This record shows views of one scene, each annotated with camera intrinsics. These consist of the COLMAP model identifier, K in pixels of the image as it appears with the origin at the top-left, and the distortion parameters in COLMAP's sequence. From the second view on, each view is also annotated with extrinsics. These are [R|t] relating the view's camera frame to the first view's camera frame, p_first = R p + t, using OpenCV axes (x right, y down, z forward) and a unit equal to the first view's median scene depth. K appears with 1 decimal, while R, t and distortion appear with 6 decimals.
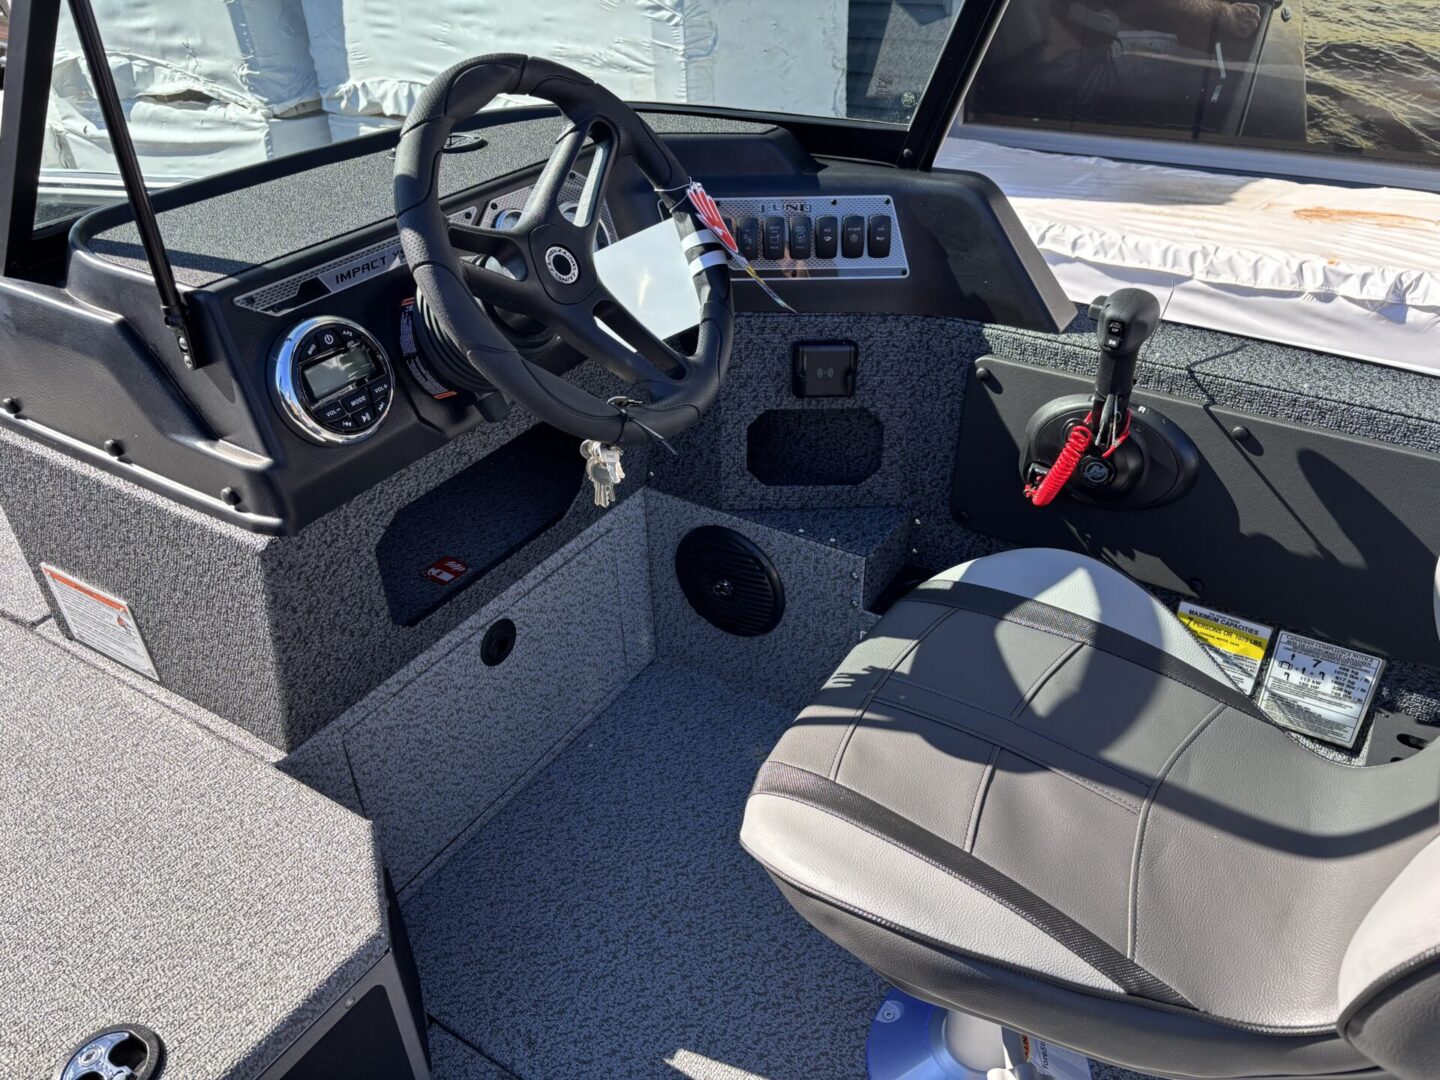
lens RADIAL K [[1088.7, 0, 737.9], [0, 1088.7, 548.2], [0, 0, 1]] dist [0.031630, -0.034069]
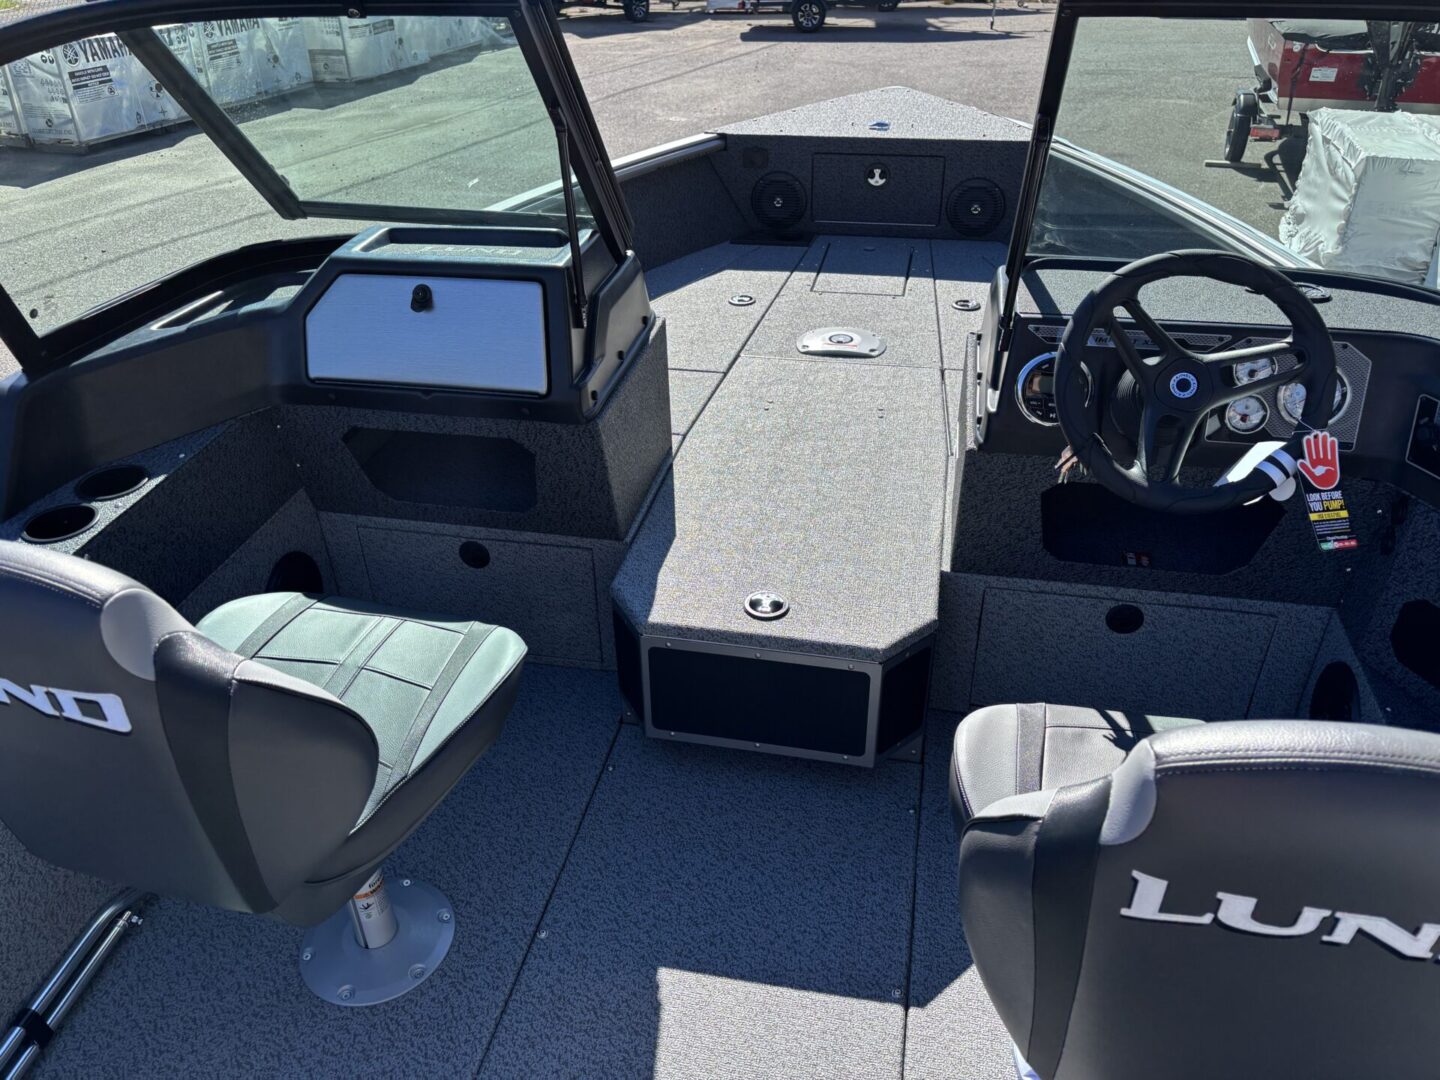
lens RADIAL K [[1088.7, 0, 723.5], [0, 1088.7, 539.7], [0, 0, 1]] dist [0.031630, -0.034069]
pose [[0.347498, 0.518269, -0.781436, 0.896242], [-0.518801, 0.800461, 0.300180, -0.207078], [0.781083, 0.301098, 0.547037, -0.262702]]
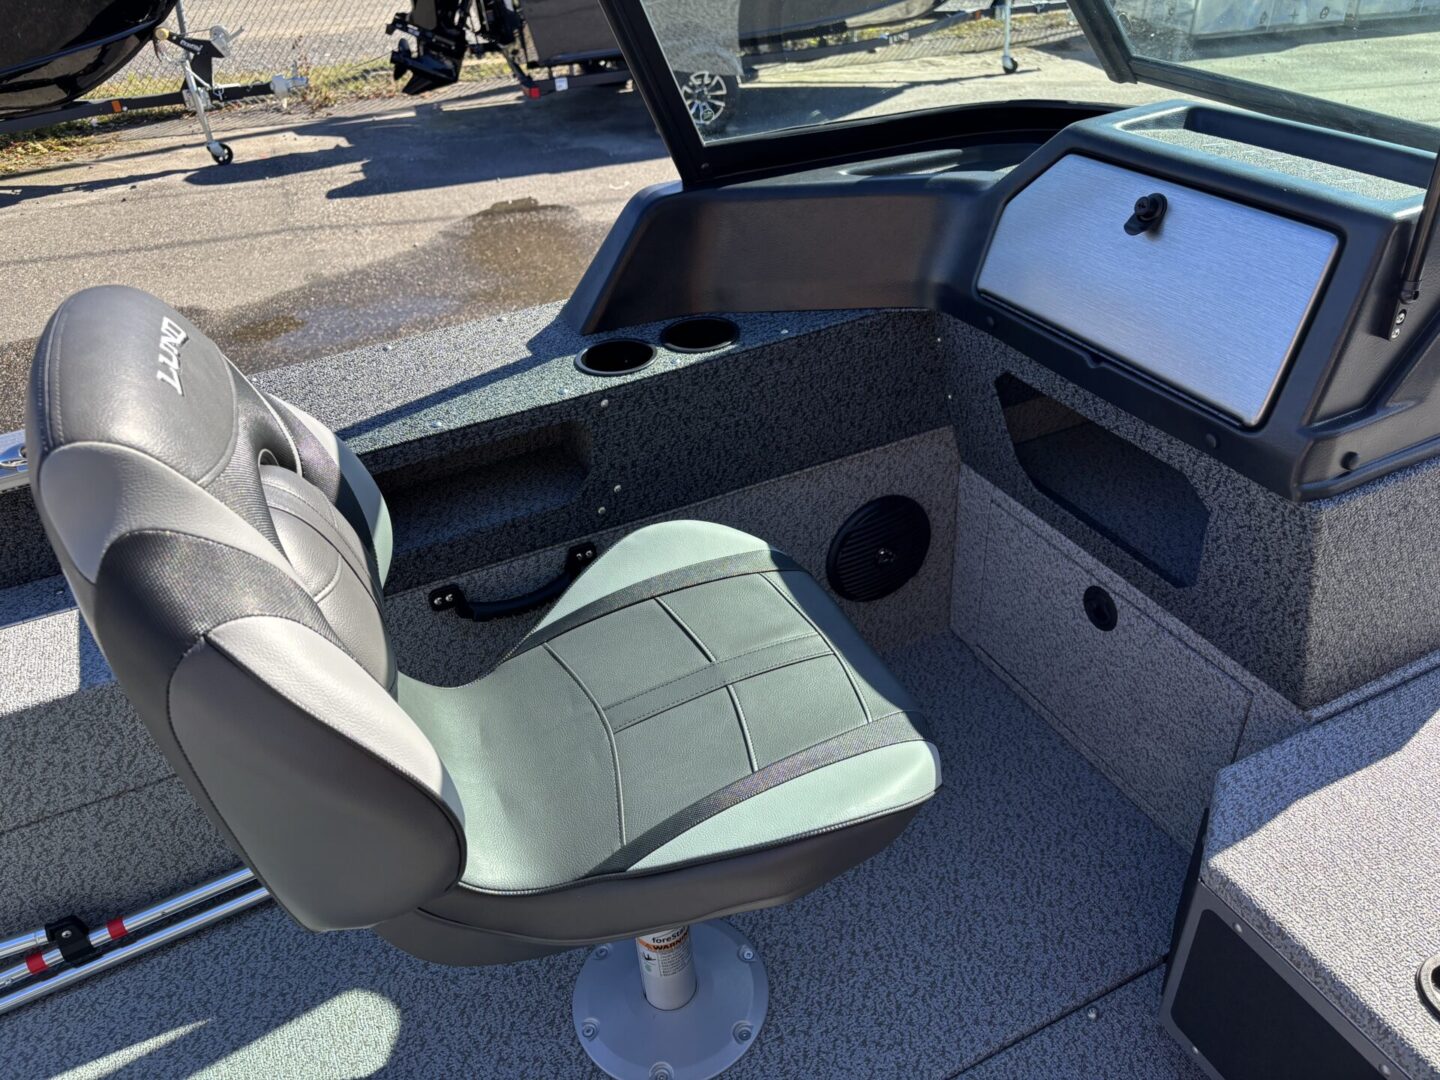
lens RADIAL K [[1088.7, 0, 733.6], [0, 1088.7, 542.5], [0, 0, 1]] dist [0.031630, -0.034069]
pose [[-0.527668, 0.519076, -0.672404, 0.251811], [-0.426025, 0.523108, 0.738147, -0.202254], [0.734894, 0.675957, -0.054888, 0.205335]]
